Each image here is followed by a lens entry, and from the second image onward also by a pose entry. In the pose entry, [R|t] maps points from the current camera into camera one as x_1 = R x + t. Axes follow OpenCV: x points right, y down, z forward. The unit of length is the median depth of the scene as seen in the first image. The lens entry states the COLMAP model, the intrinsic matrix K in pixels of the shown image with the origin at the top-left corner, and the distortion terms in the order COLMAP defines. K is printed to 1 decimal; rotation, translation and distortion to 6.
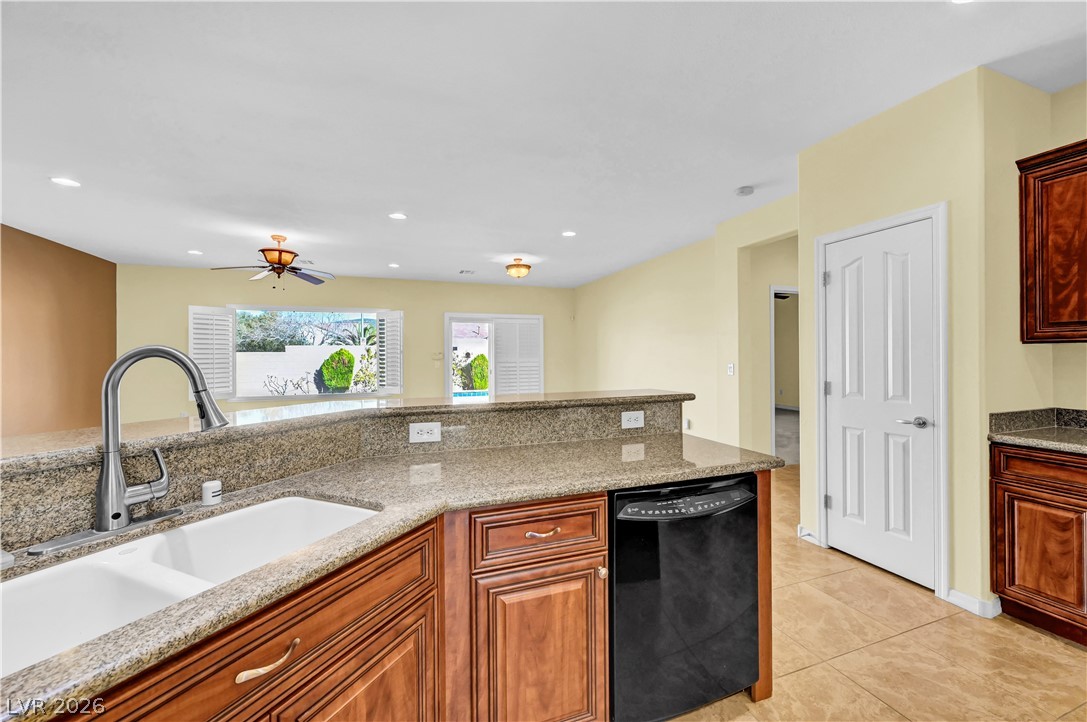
lens RADIAL K [[430.5, 0, 550.2], [0, 430.5, 359.5], [0, 0, 1]] dist [0.001443, -0.001687]
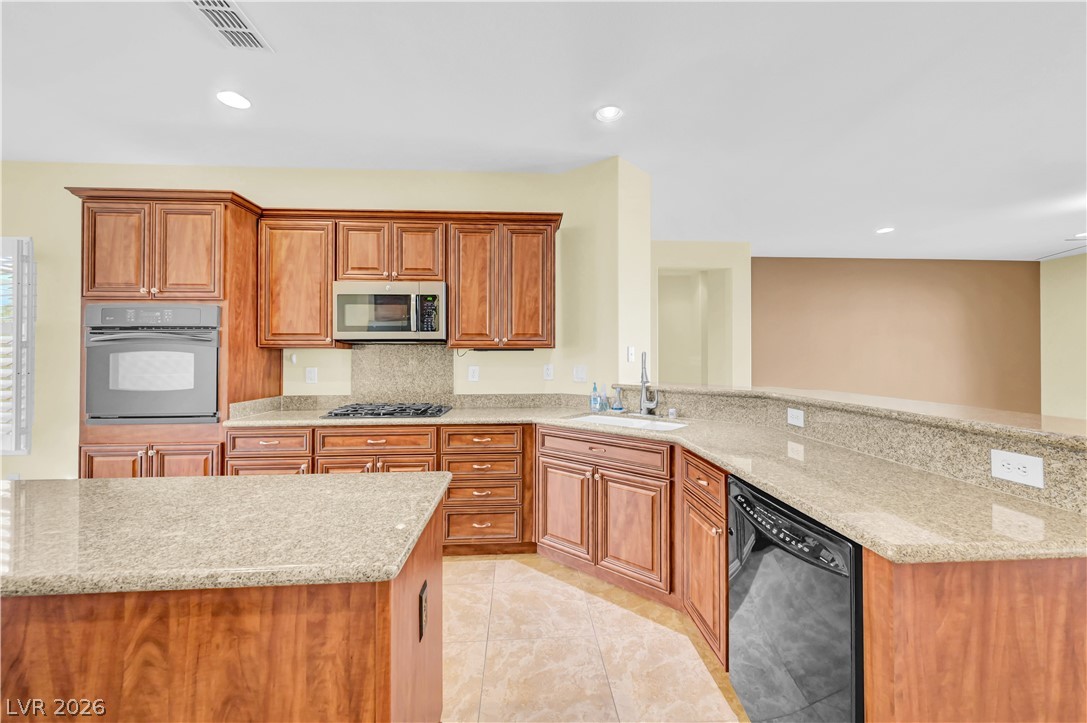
lens RADIAL K [[430.5, 0, 546.0], [0, 430.5, 352.7], [0, 0, 1]] dist [0.001443, -0.001687]
pose [[-0.287726, -0.000154, -0.957713, 0.662203], [-0.003770, 0.999992, 0.000972, -0.008282], [0.957705, 0.003890, -0.287725, 0.406295]]
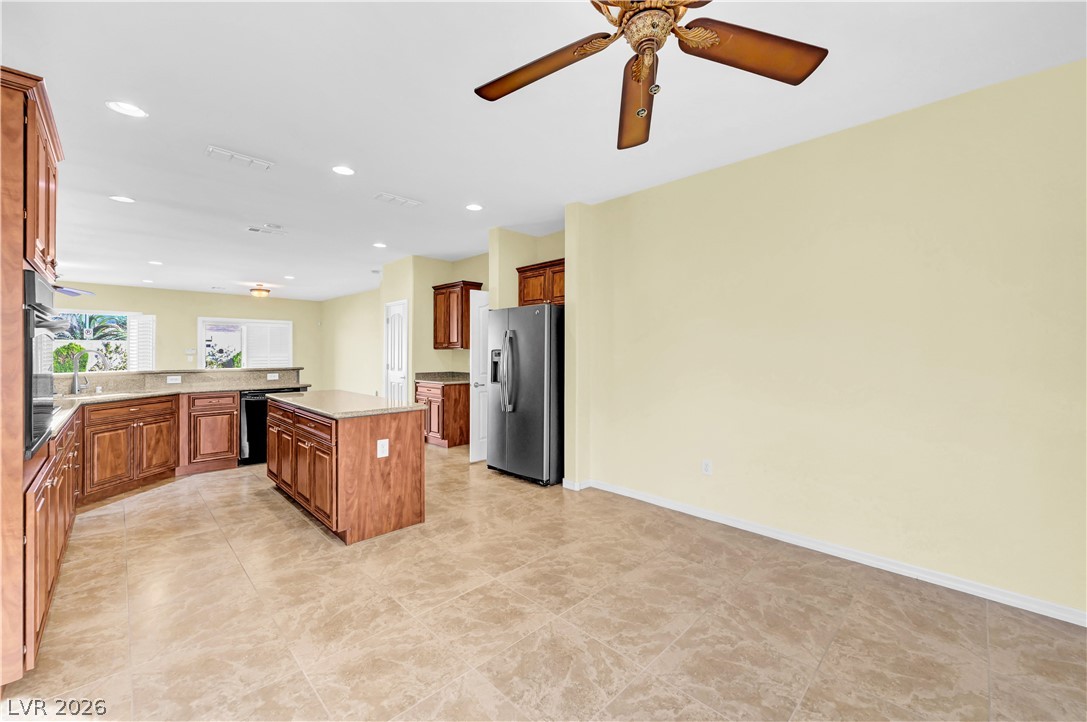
lens RADIAL K [[430.5, 0, 547.8], [0, 430.5, 353.5], [0, 0, 1]] dist [0.001443, -0.001687]
pose [[0.912489, 0.006098, 0.409057, 0.472802], [-0.003432, 0.999968, -0.007251, 0.007818], [-0.409088, 0.005213, 0.912480, -1.543793]]
